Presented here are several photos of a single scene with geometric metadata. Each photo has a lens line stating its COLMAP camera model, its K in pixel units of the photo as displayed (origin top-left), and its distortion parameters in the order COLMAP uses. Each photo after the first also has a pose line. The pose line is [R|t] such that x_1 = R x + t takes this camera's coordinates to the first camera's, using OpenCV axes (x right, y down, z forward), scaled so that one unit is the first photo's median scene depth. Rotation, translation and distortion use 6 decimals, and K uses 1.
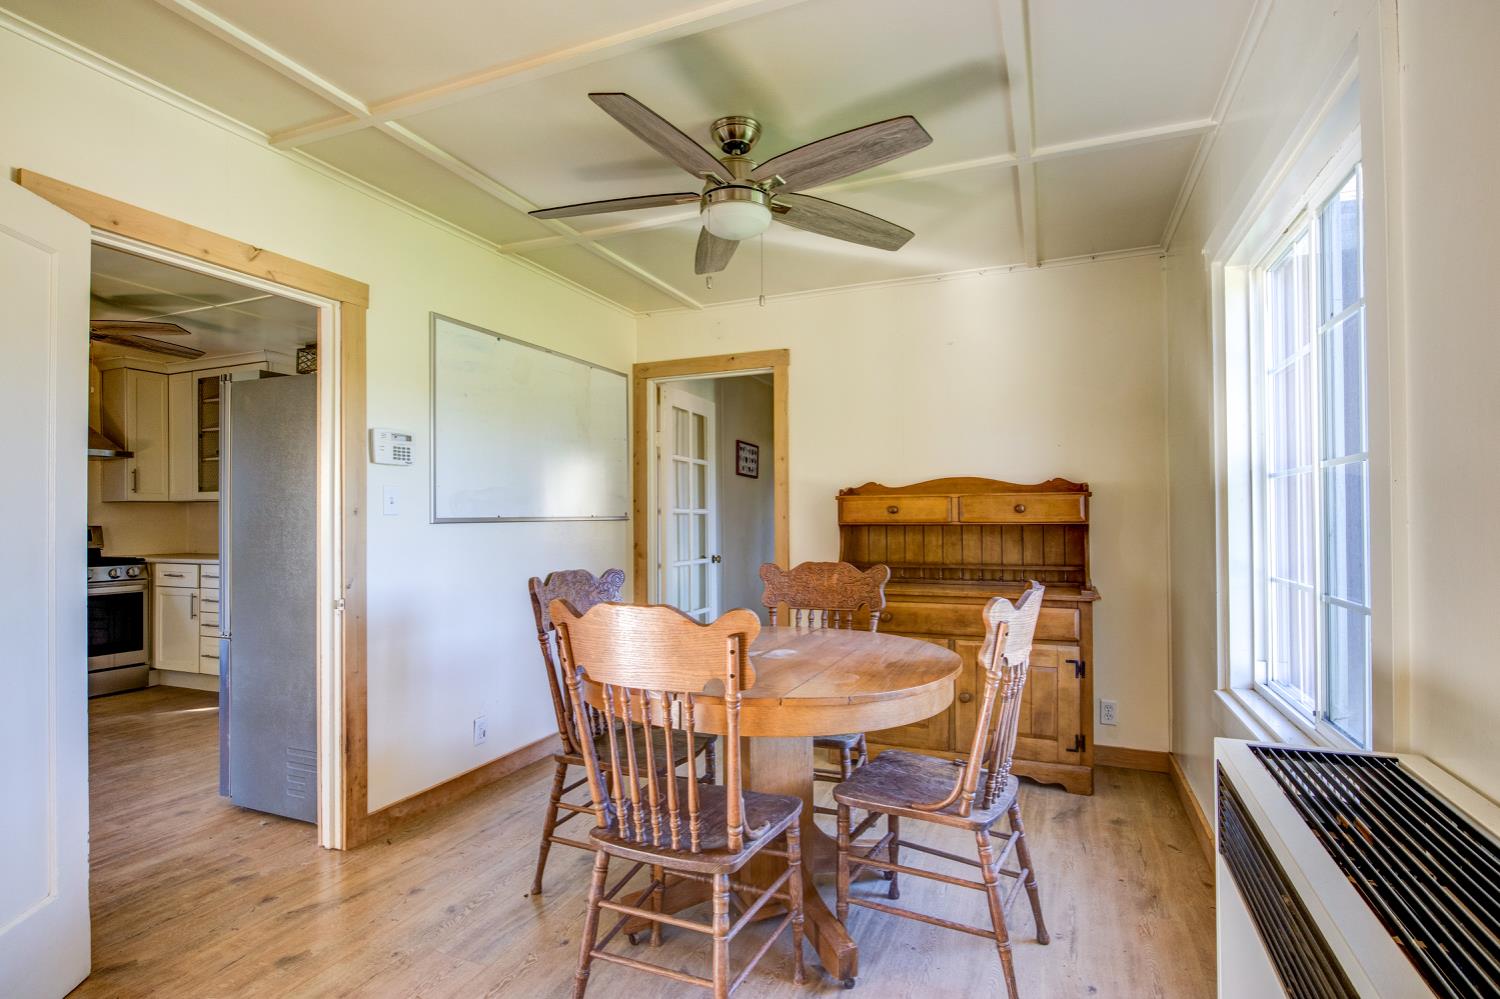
lens RADIAL K [[753.5, 0, 744.9], [0, 753.5, 504.9], [0, 0, 1]] dist [-0.005620, 0.001765]
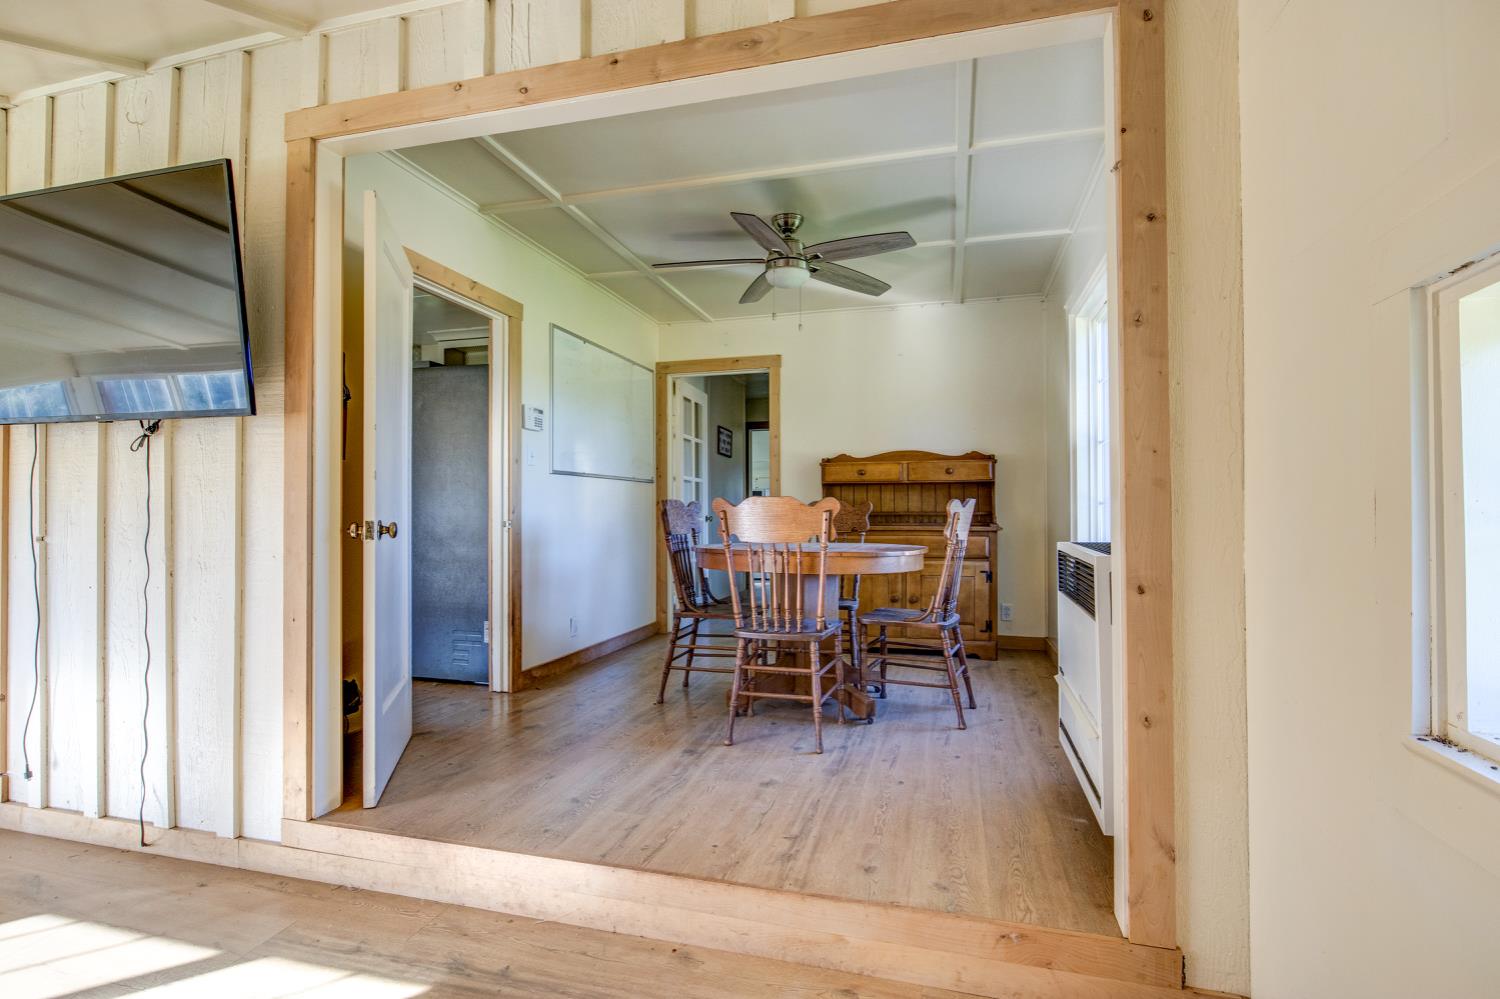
lens RADIAL K [[753.5, 0, 748.0], [0, 753.5, 500.2], [0, 0, 1]] dist [-0.005620, 0.001765]
pose [[0.991976, 0.006381, 0.126262, -0.252325], [-0.006085, 0.999978, -0.002731, 0.084053], [-0.126276, 0.001940, 0.991993, -0.486595]]
